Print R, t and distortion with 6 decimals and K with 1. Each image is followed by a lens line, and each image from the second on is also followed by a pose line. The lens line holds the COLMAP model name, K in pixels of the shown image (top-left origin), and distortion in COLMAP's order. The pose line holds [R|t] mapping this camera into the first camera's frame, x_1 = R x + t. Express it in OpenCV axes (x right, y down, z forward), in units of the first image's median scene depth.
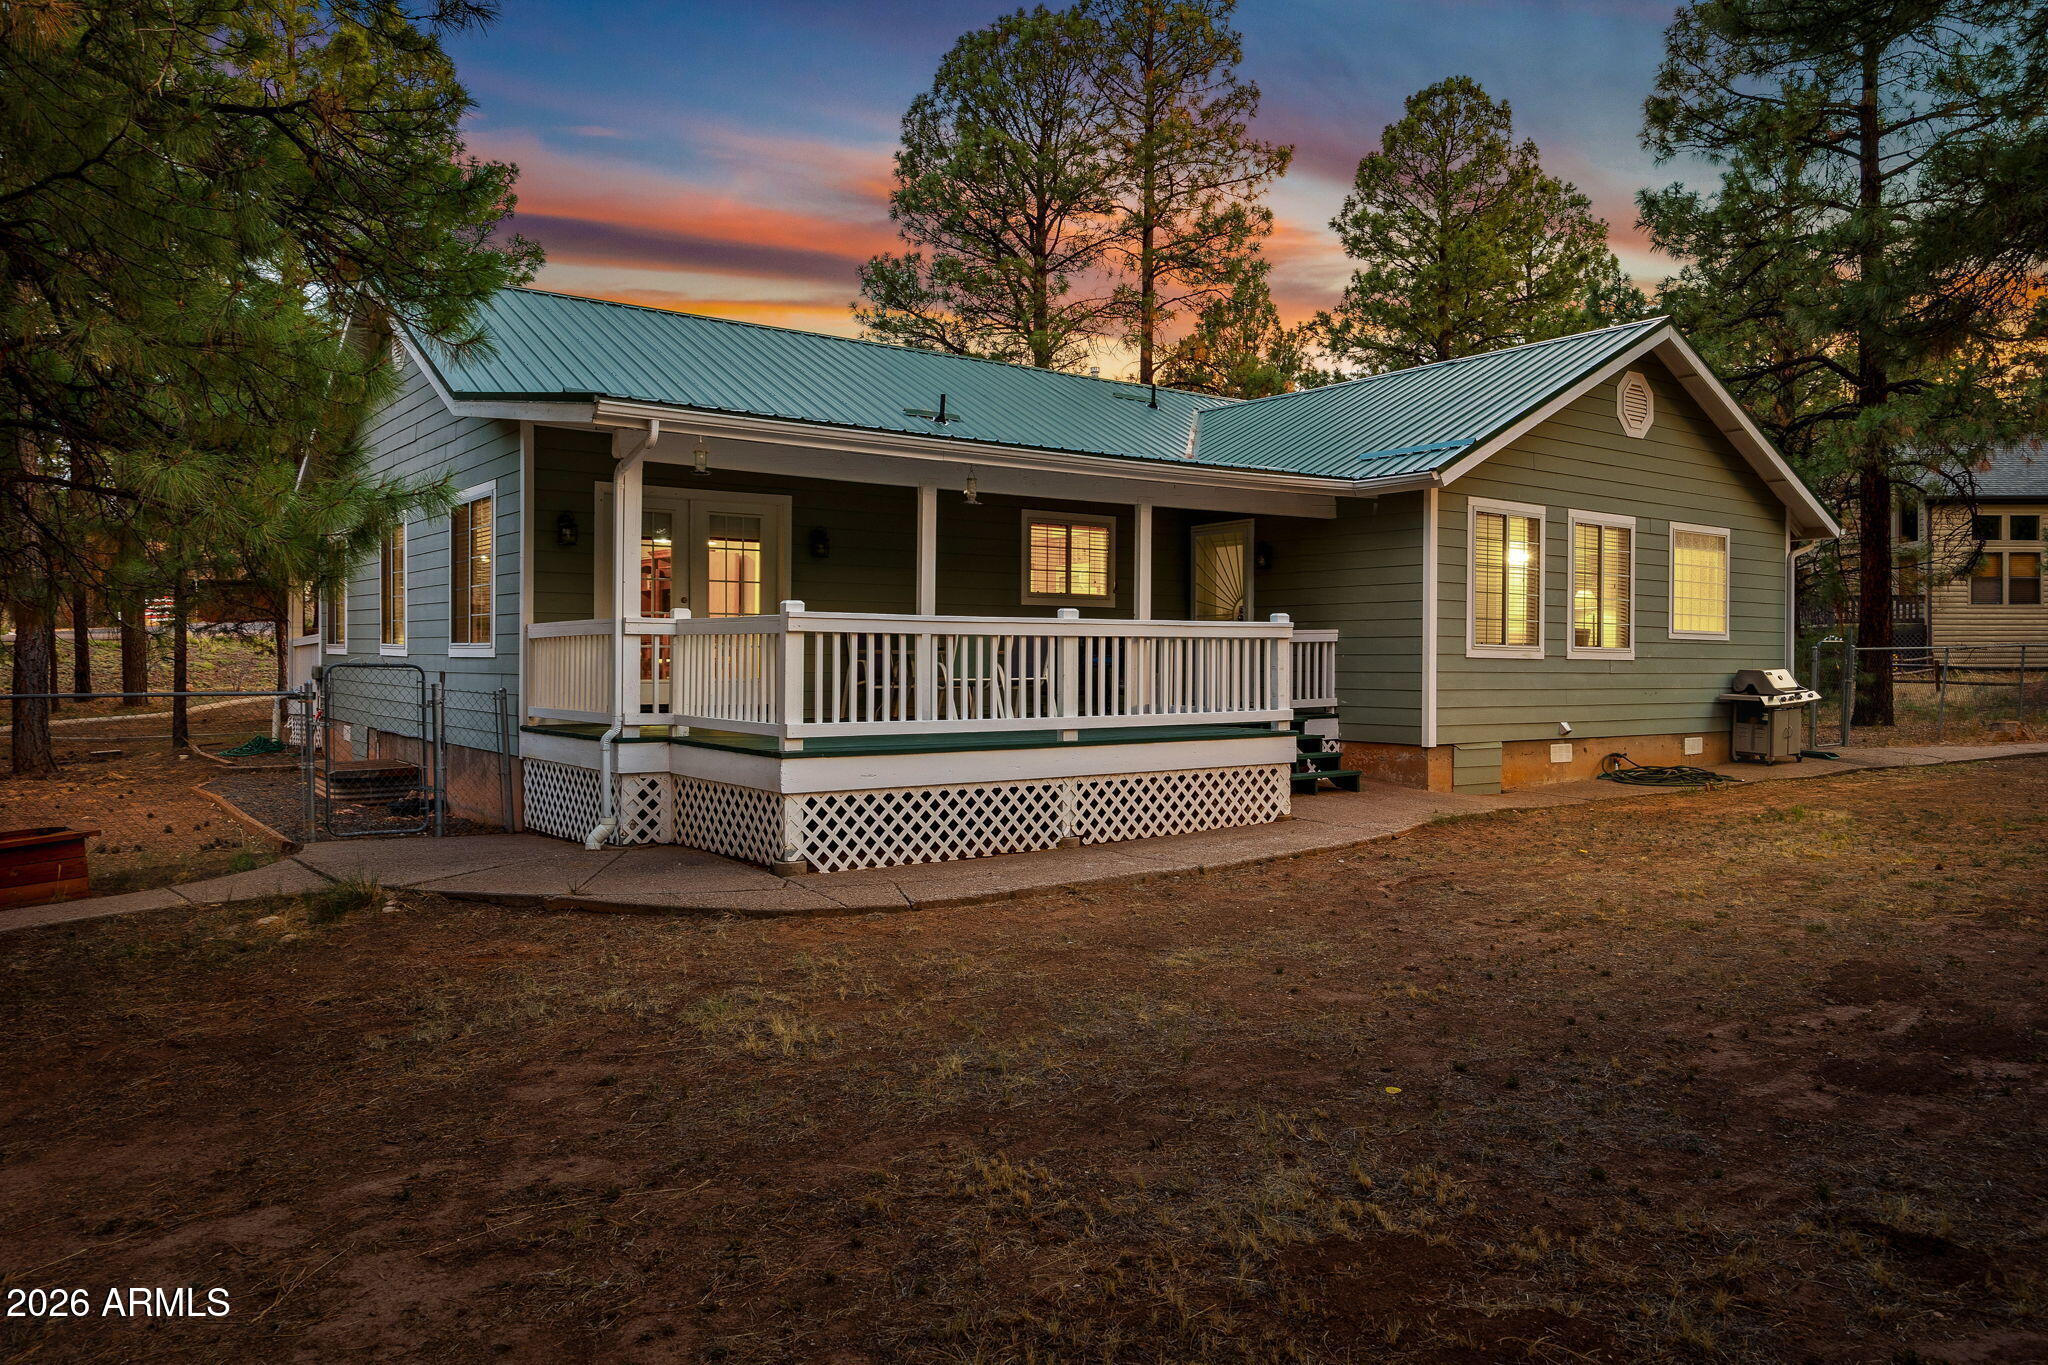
lens RADIAL K [[1442.2, 0, 1024.0], [0, 1442.2, 682.5], [0, 0, 1]] dist [-0.005601, 0.002817]
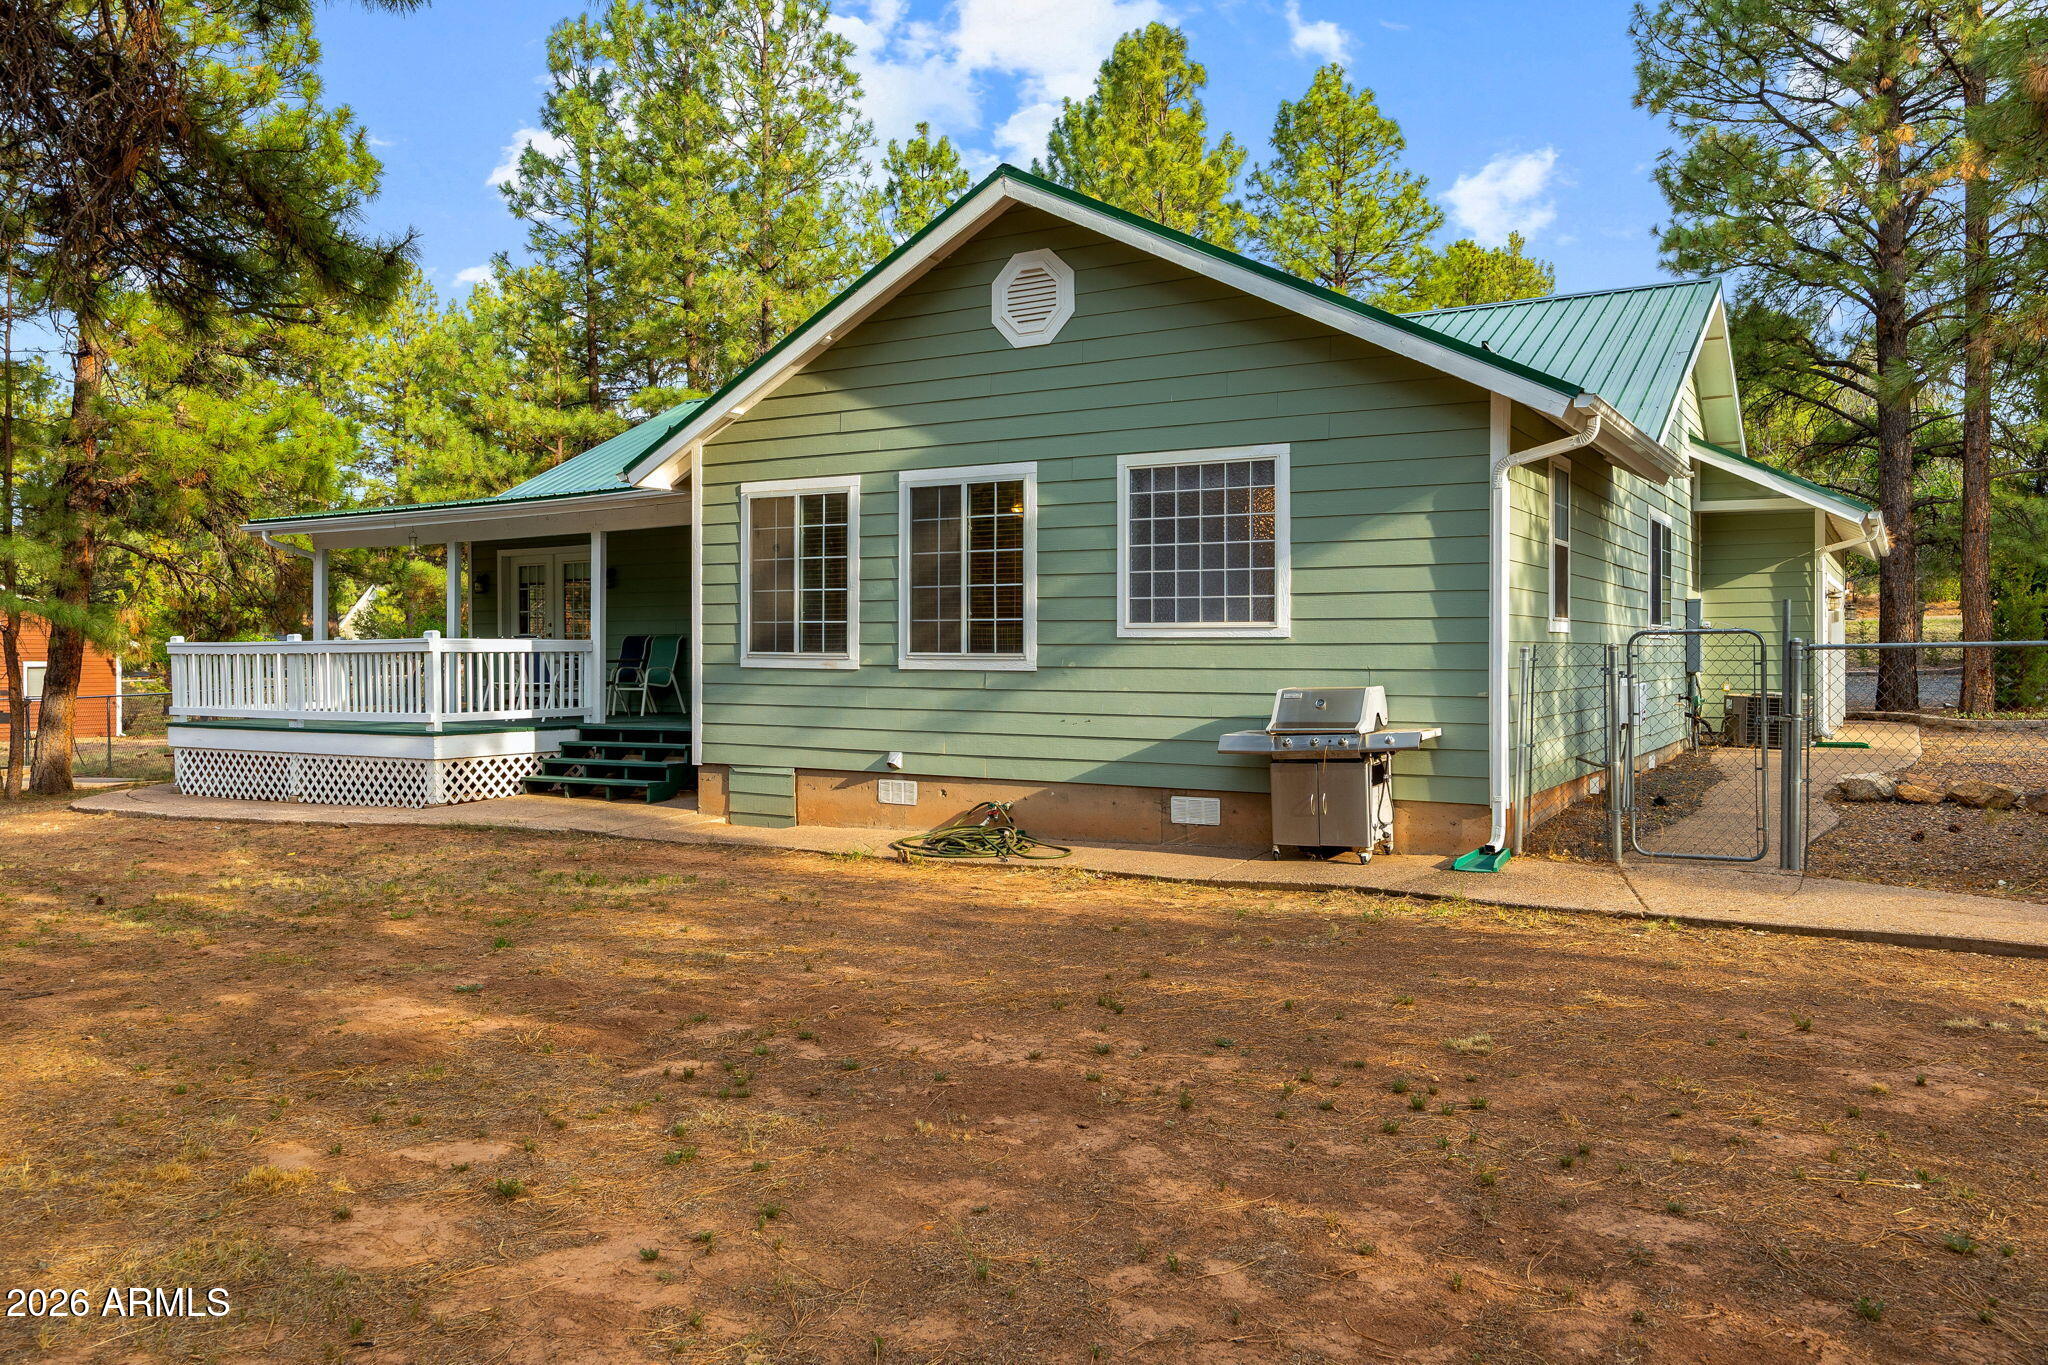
lens RADIAL K [[1442.2, 0, 1024.0], [0, 1442.2, 682.5], [0, 0, 1]] dist [-0.005601, 0.002817]
pose [[0.384512, 0.013278, -0.923024, 1.221849], [-0.012027, 0.999884, 0.009374, -0.019120], [0.923042, 0.007497, 0.384627, 0.848623]]
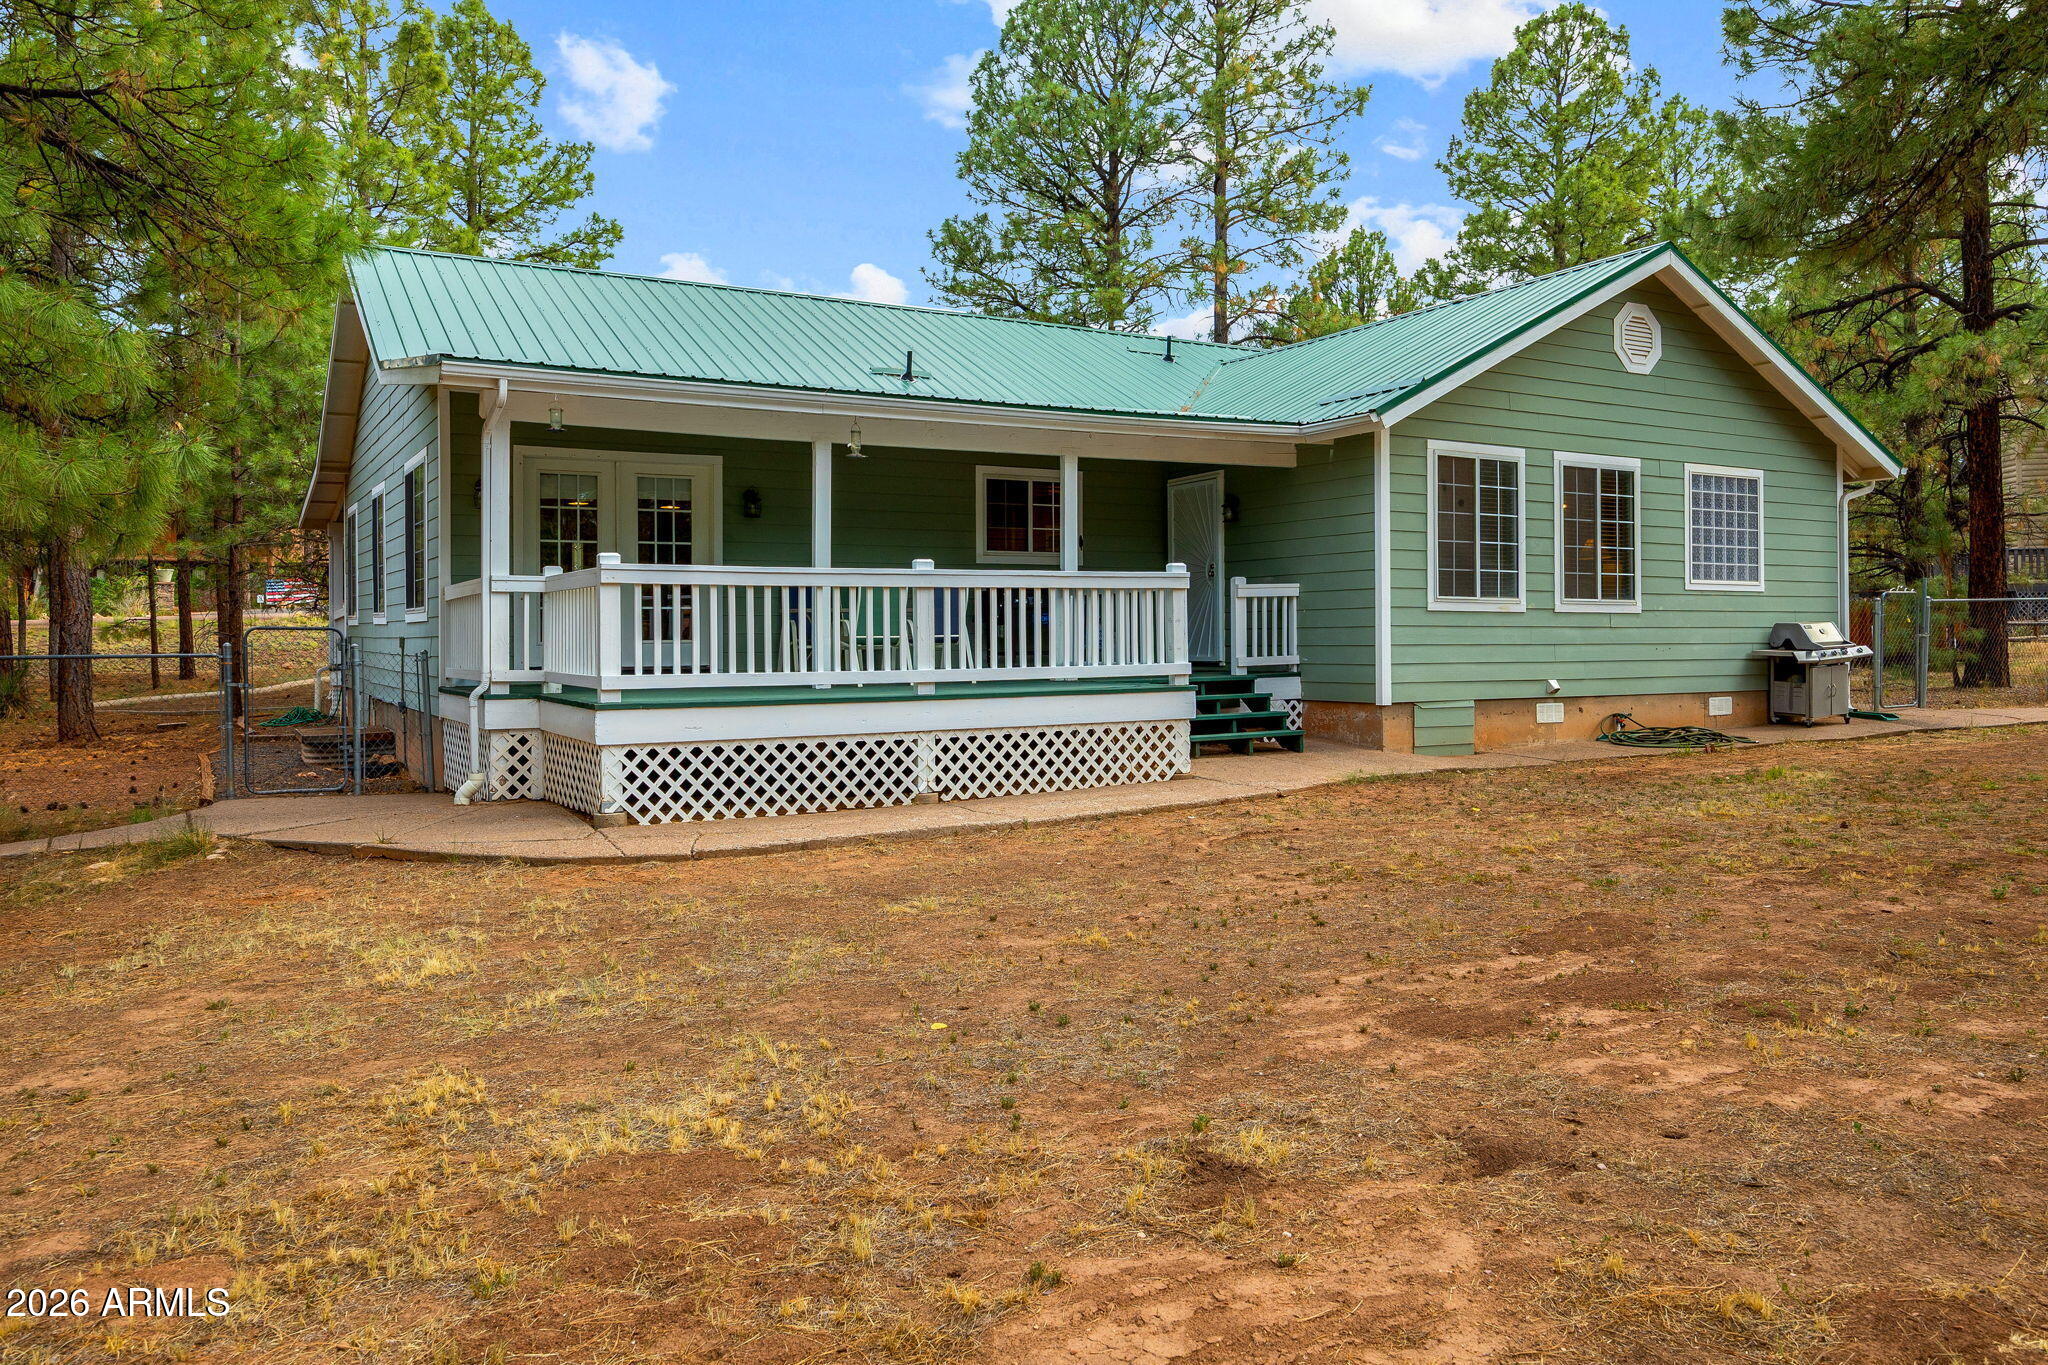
lens RADIAL K [[1495.2, 0, 1035.7], [0, 1495.2, 645.2], [0, 0, 1]] dist [-0.006664, -0.001405]
pose [[0.993582, -0.010086, -0.112665, 0.167372], [0.008878, 0.999898, -0.011217, 0.014489], [0.112766, 0.010145, 0.993570, 0.001139]]
